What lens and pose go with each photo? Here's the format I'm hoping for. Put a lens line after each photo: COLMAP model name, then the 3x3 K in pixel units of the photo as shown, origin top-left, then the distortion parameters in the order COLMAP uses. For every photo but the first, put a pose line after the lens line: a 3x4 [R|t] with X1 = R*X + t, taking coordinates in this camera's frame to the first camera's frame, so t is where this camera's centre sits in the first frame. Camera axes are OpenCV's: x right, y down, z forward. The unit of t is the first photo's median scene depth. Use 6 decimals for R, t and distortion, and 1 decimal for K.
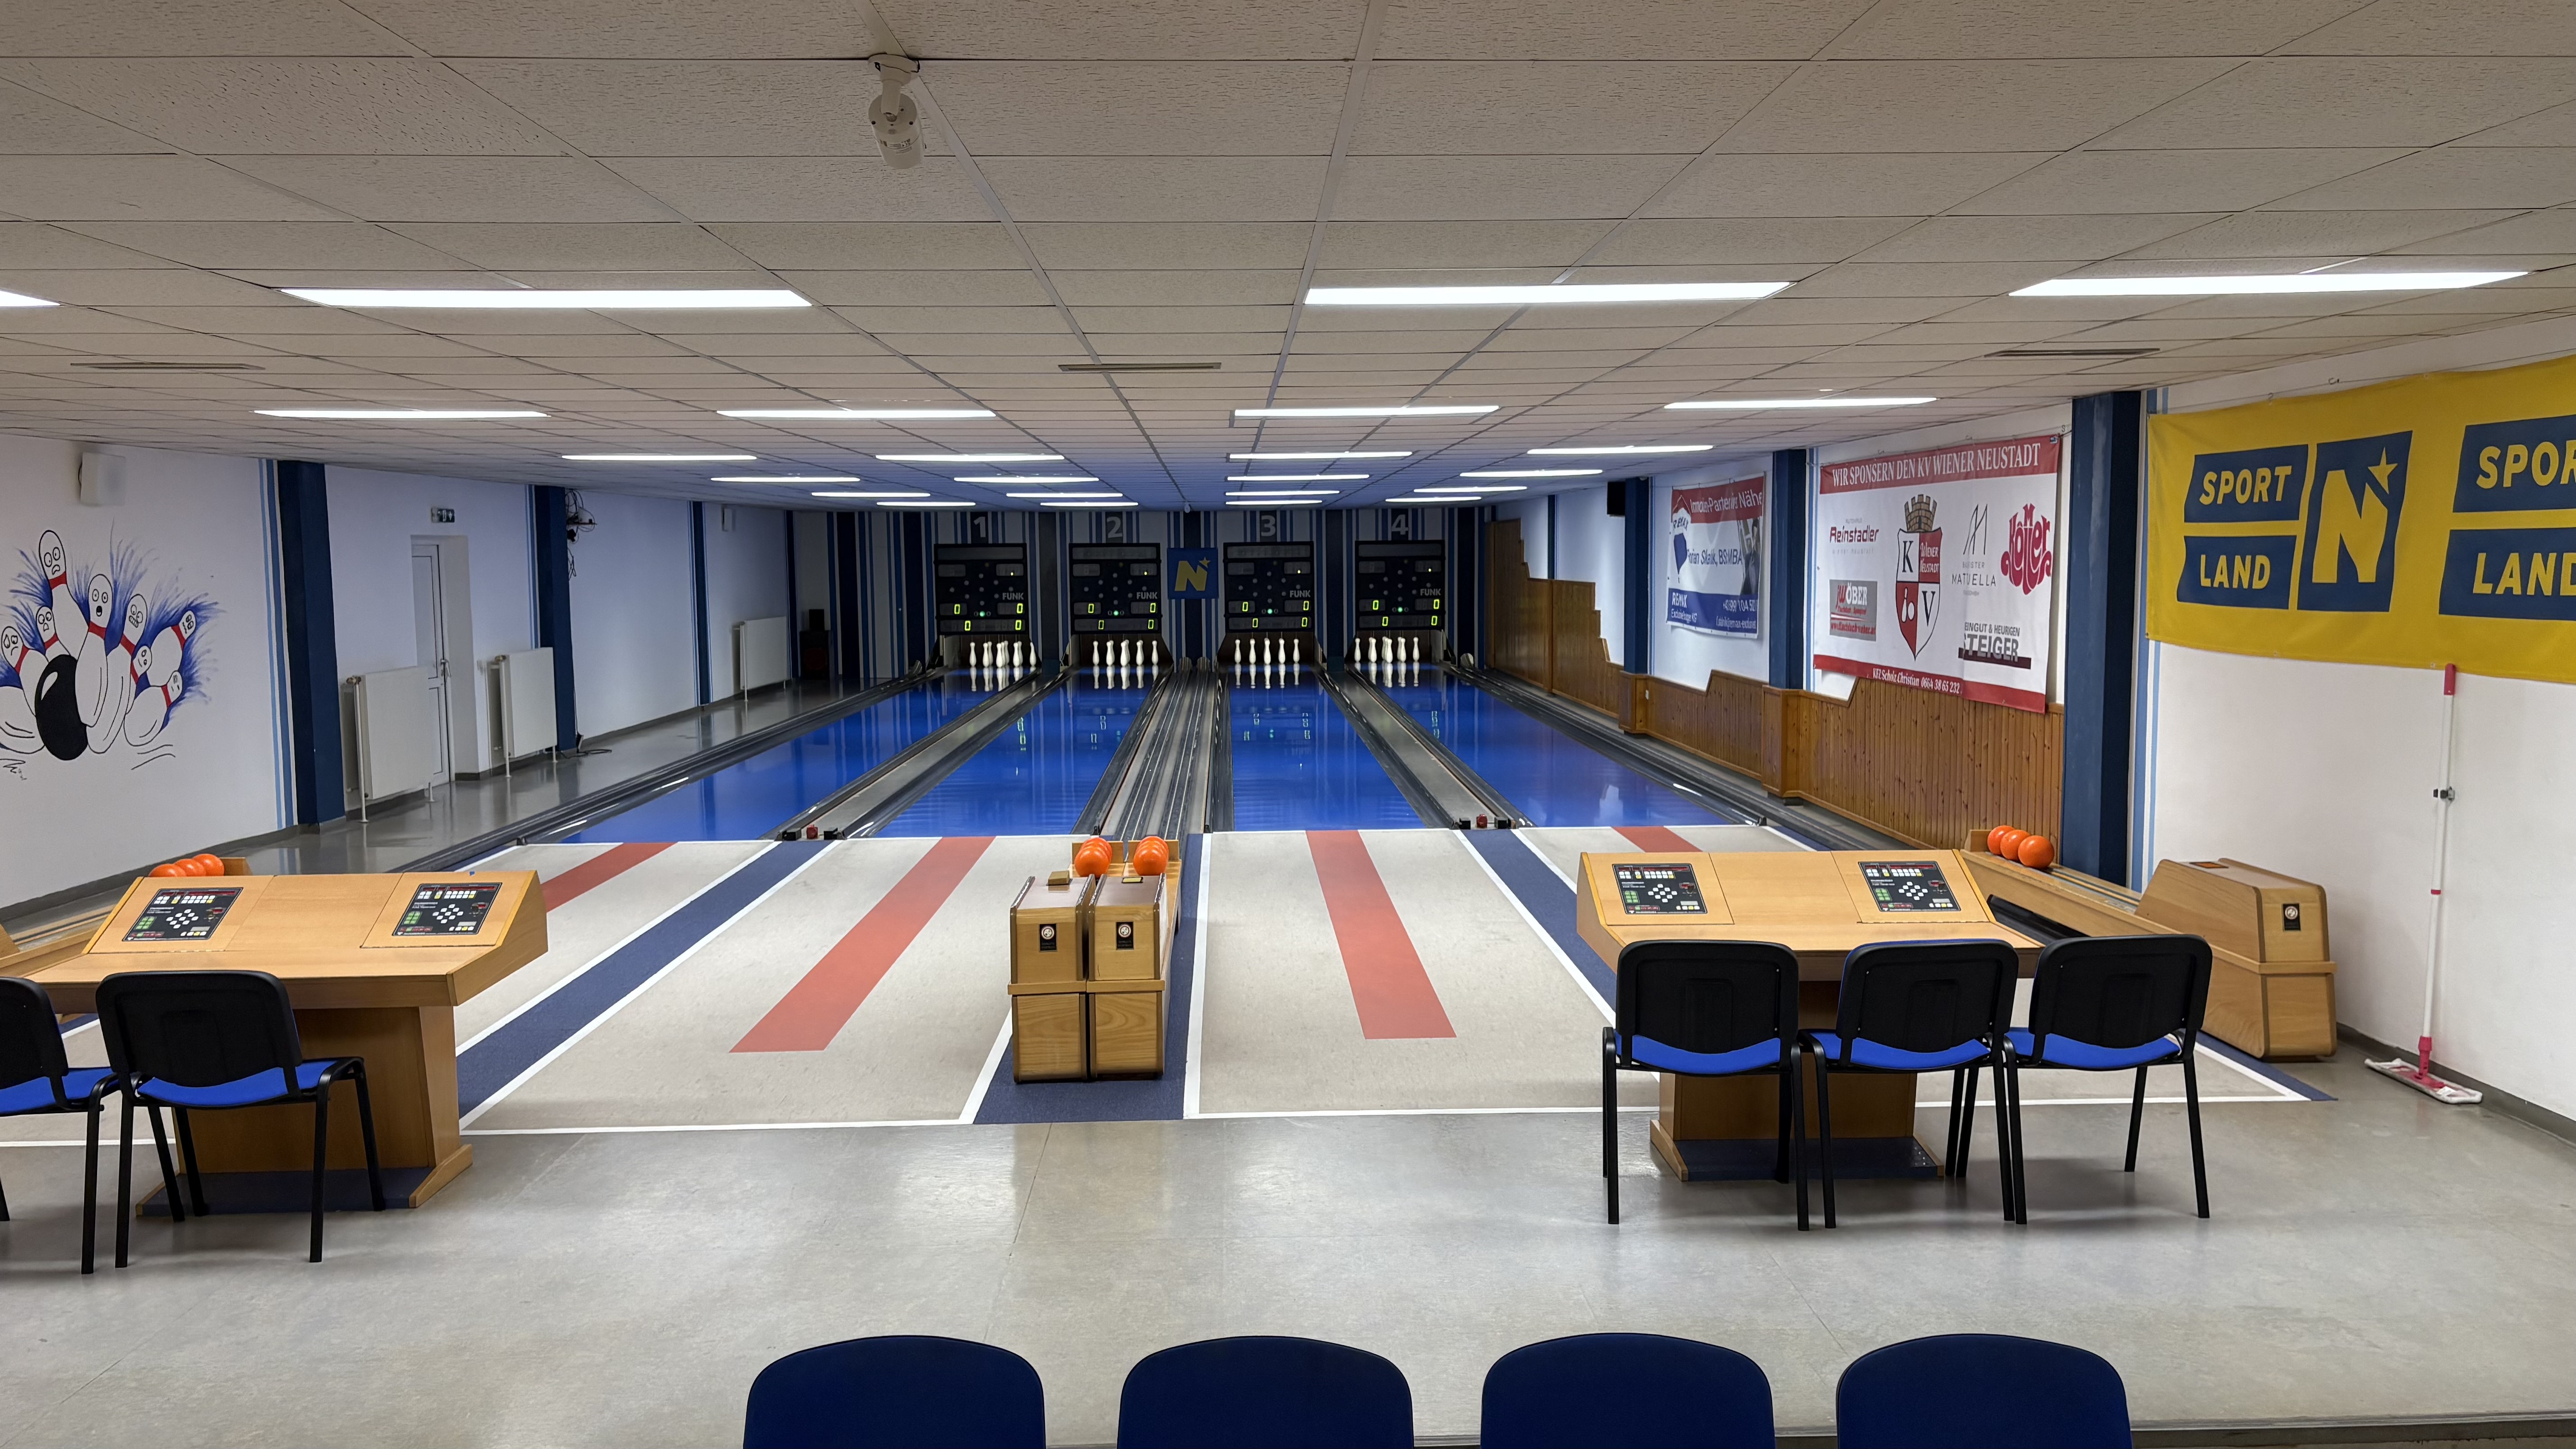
lens RADIAL K [[1960.3, 0, 1299.9], [0, 1960.3, 728.1], [0, 0, 1]] dist [0.027814, -0.003082]
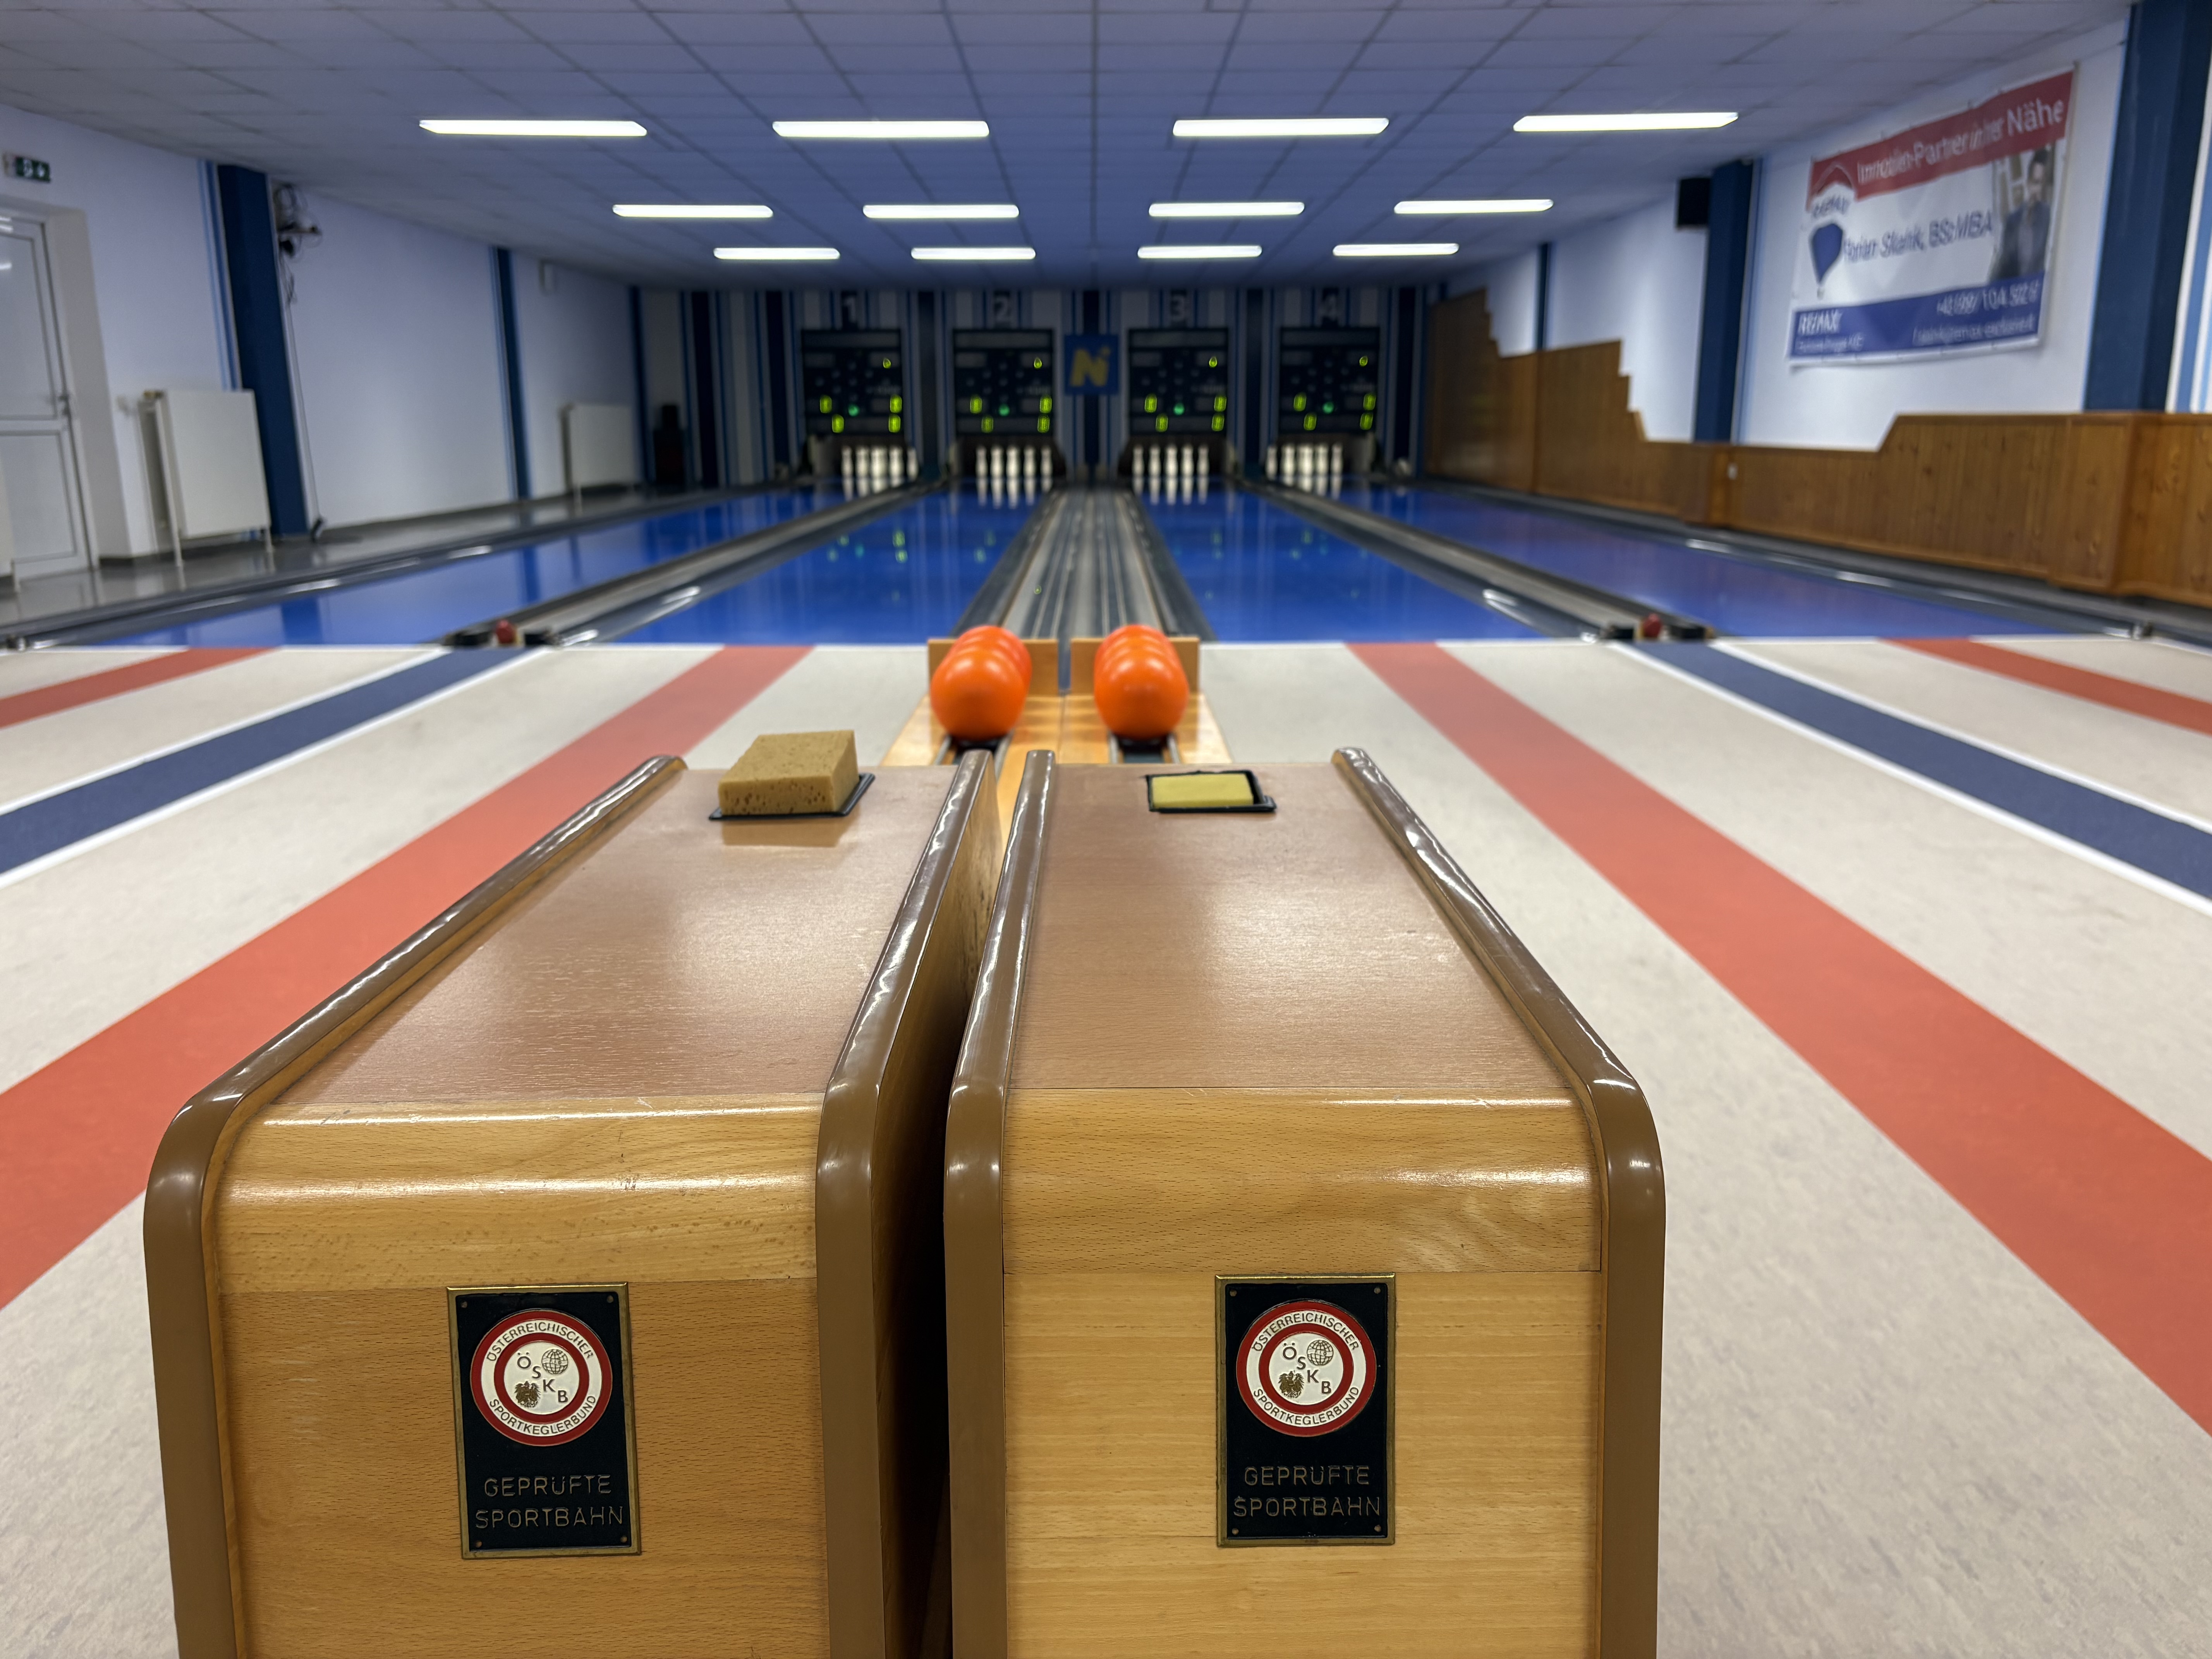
lens RADIAL K [[1722.0, 0, 1114.4], [0, 1722.0, 841.1], [0, 0, 1]] dist [0.049143, -0.028487]
pose [[0.999570, 0.013876, -0.025849, -0.024114], [-0.009776, 0.988260, 0.152470, 0.015619], [0.027661, -0.152152, 0.987970, 0.227218]]
